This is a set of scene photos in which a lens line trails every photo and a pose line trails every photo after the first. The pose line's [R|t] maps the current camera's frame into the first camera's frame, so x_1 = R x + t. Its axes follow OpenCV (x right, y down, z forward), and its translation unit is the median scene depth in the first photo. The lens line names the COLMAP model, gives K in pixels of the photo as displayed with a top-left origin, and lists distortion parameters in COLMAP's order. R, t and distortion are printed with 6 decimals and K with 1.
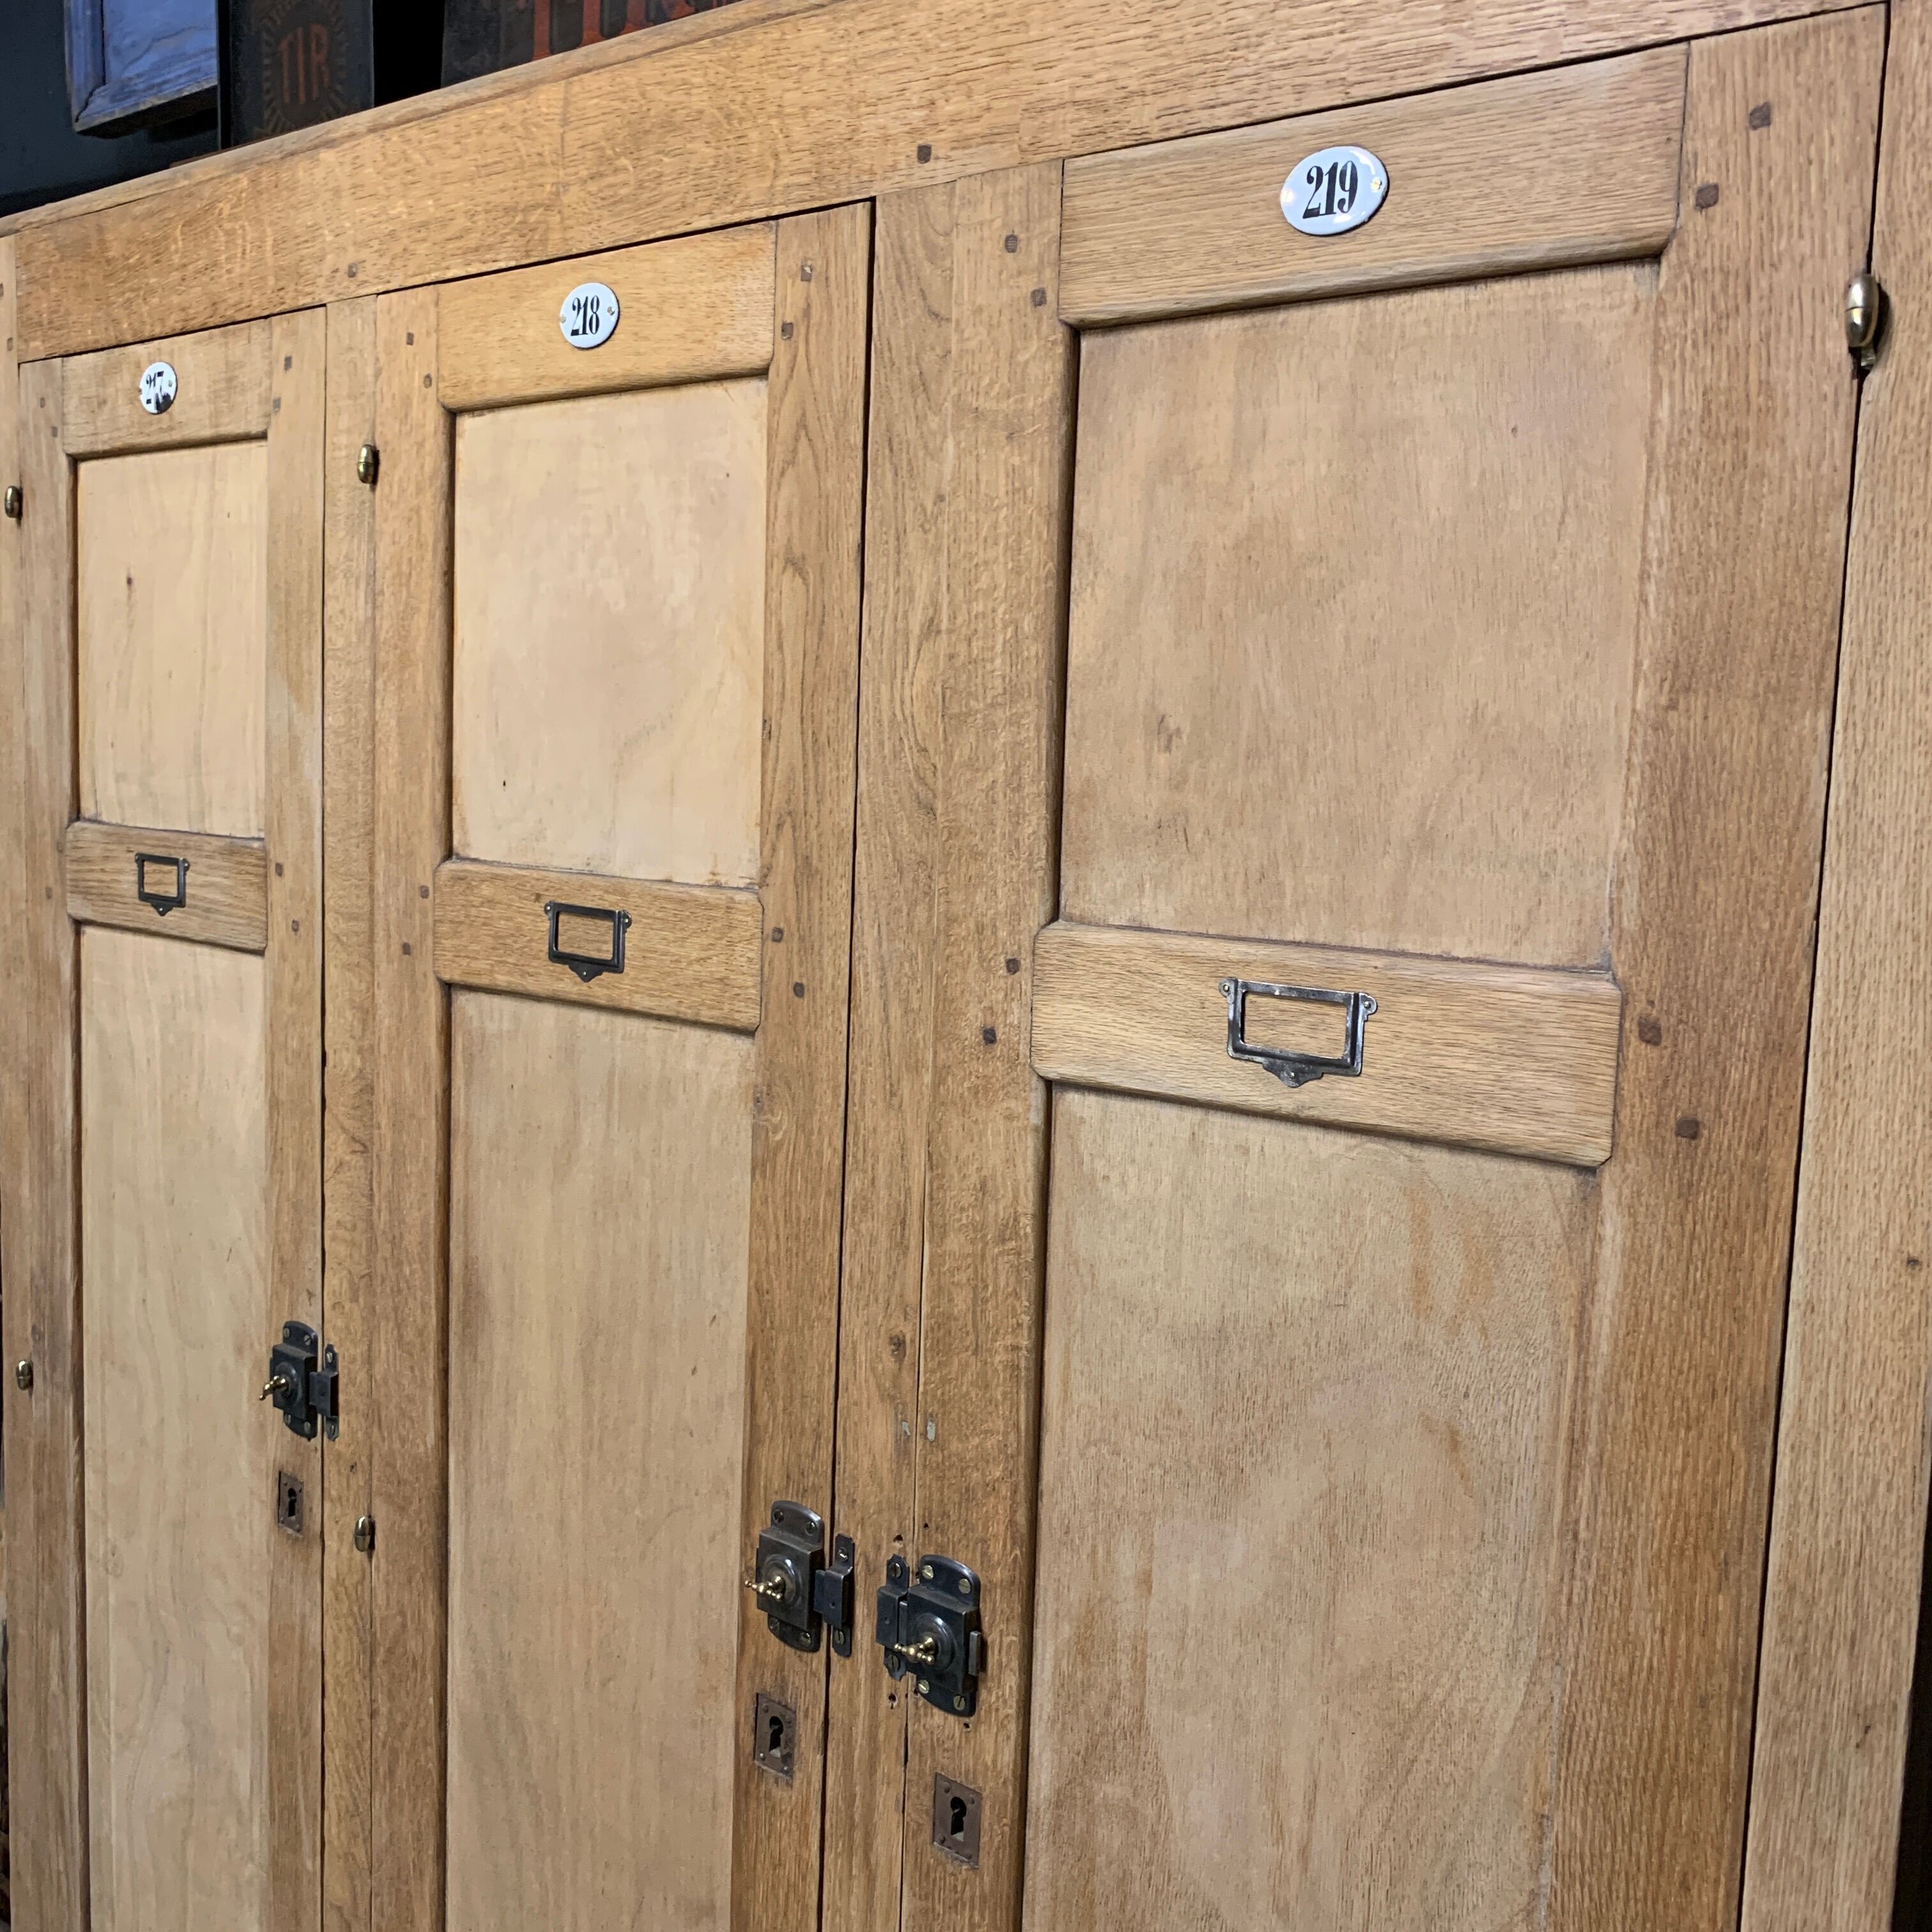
lens RADIAL K [[1982.5, 0, 966.3], [0, 1982.5, 959.2], [0, 0, 1]] dist [0.032193, -0.054845]
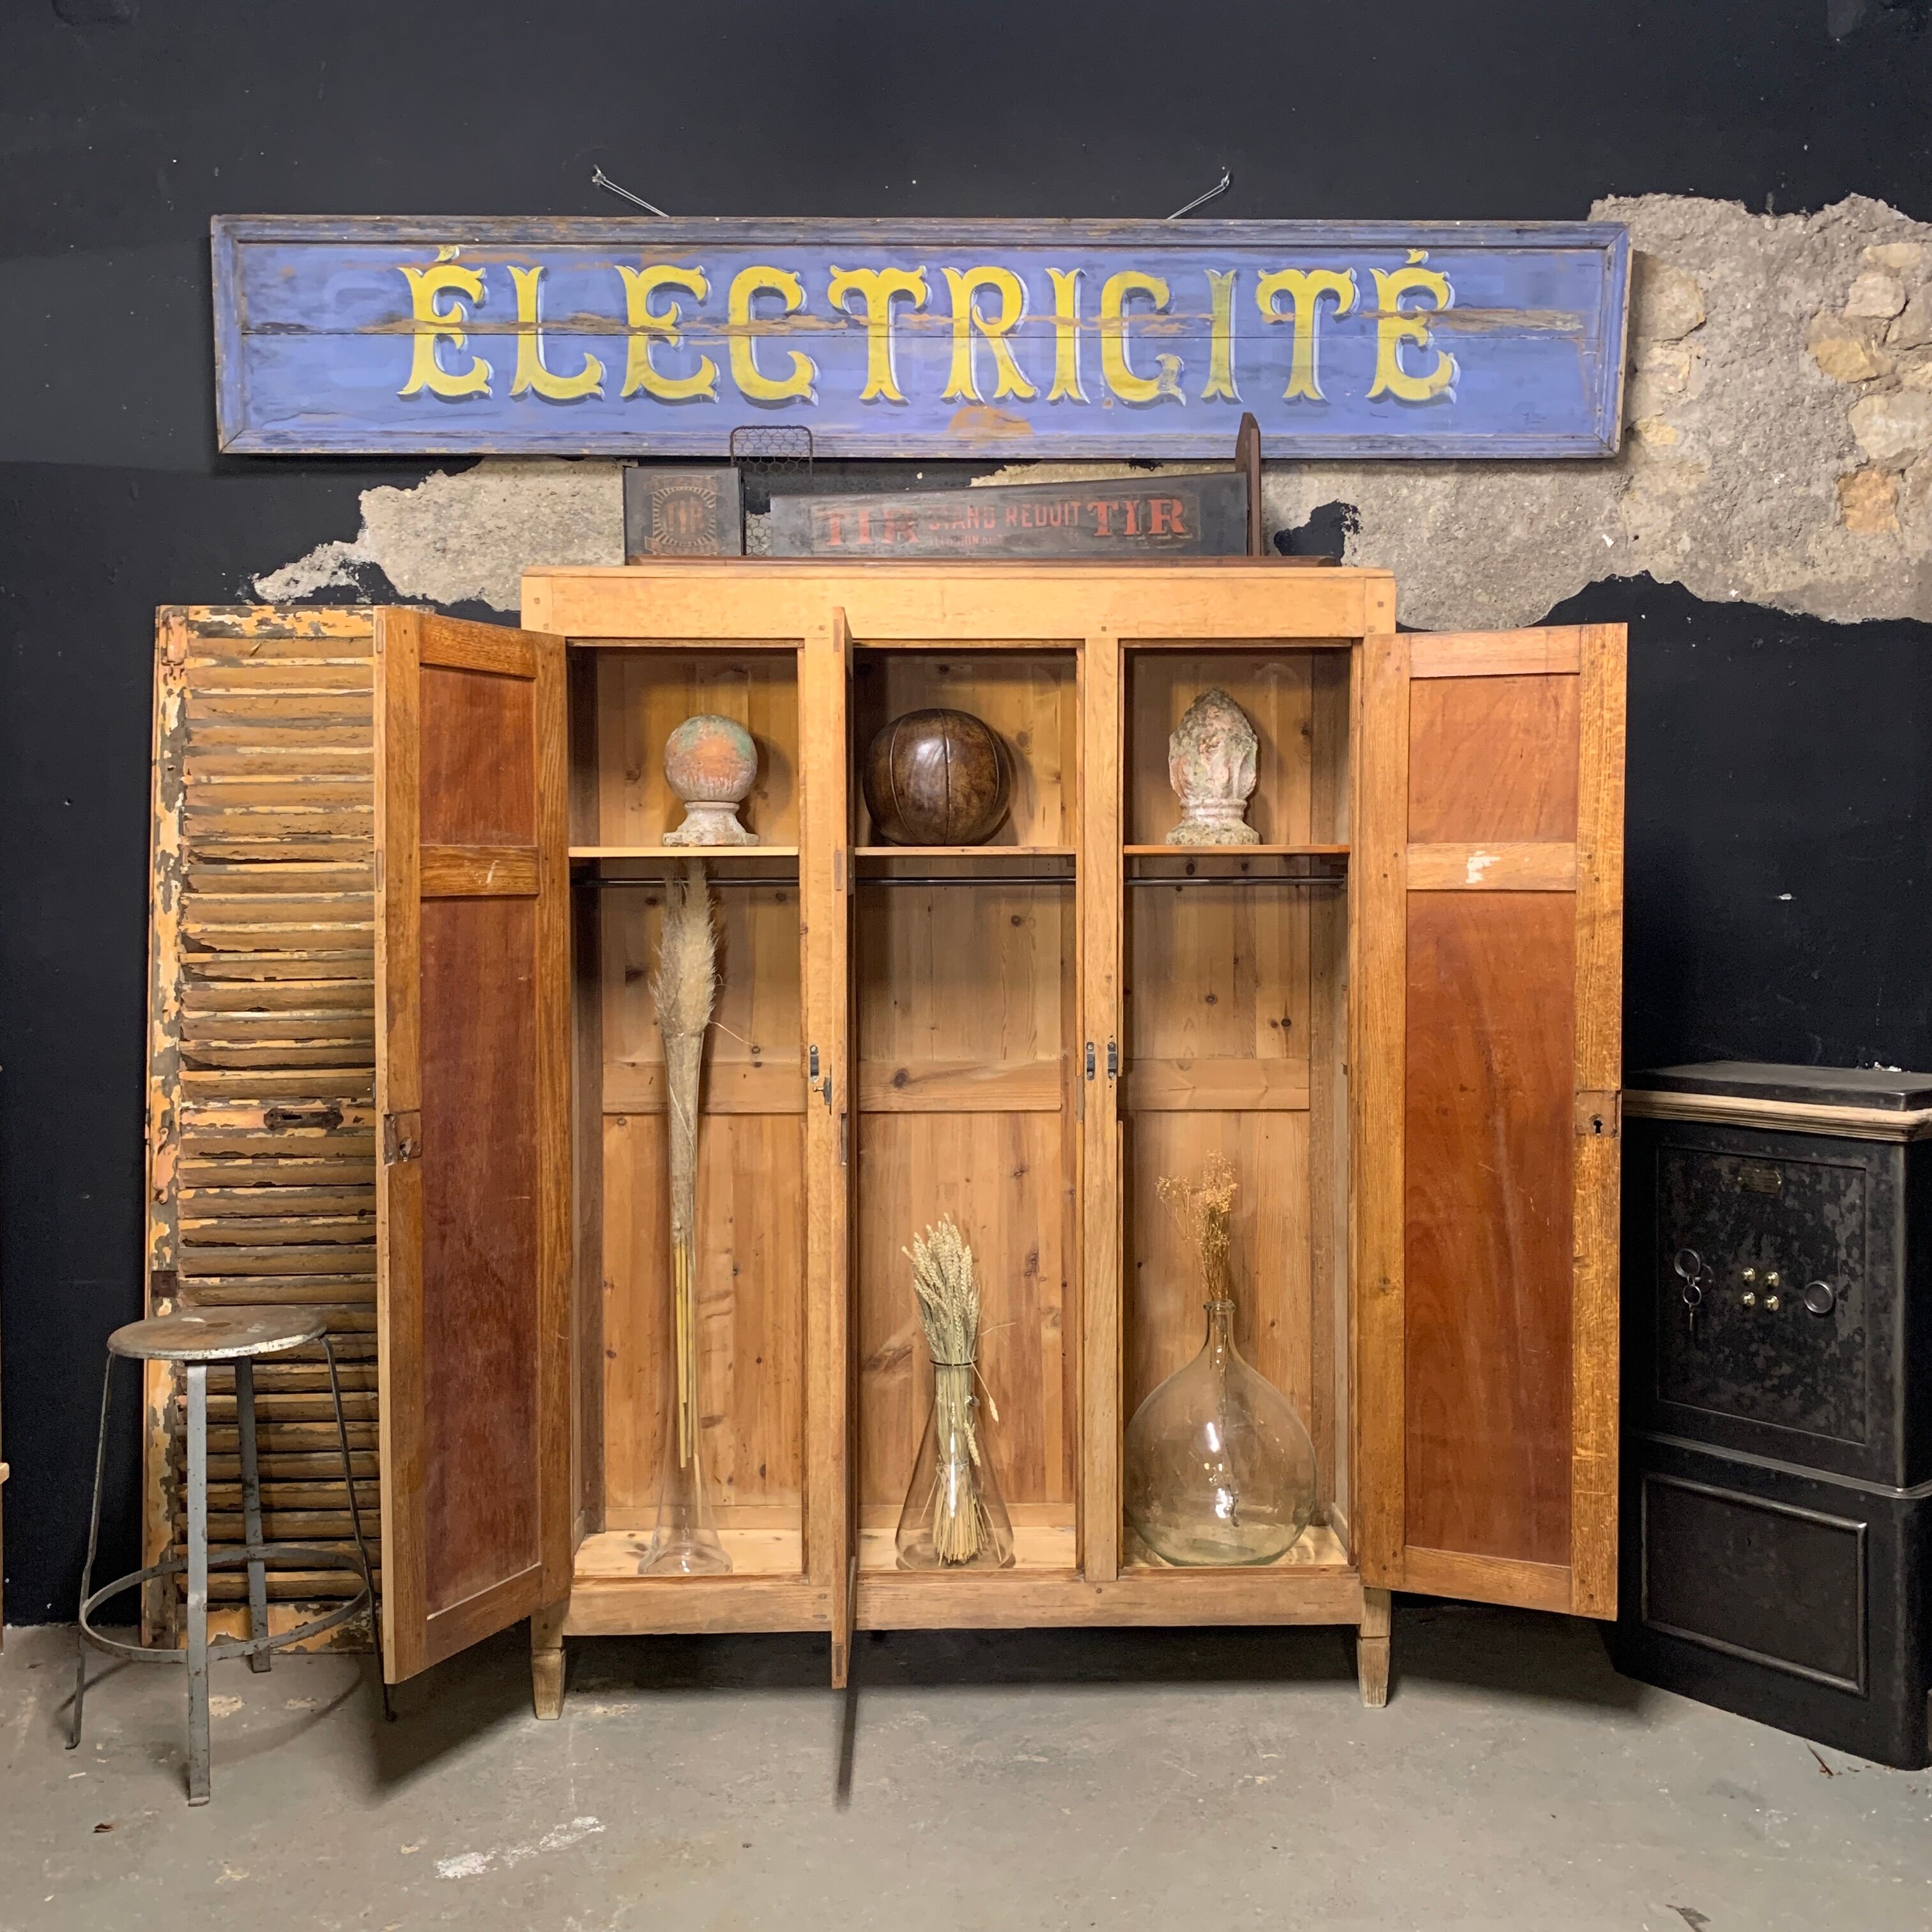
lens RADIAL K [[1967.0, 0, 975.0], [0, 1967.0, 966.6], [0, 0, 1]] dist [0.149572, -0.377505]
pose [[0.754777, -0.073024, 0.651905, -2.349800], [0.099305, 0.995051, -0.003513, 0.164479], [-0.648422, 0.067389, 0.758293, -1.358197]]
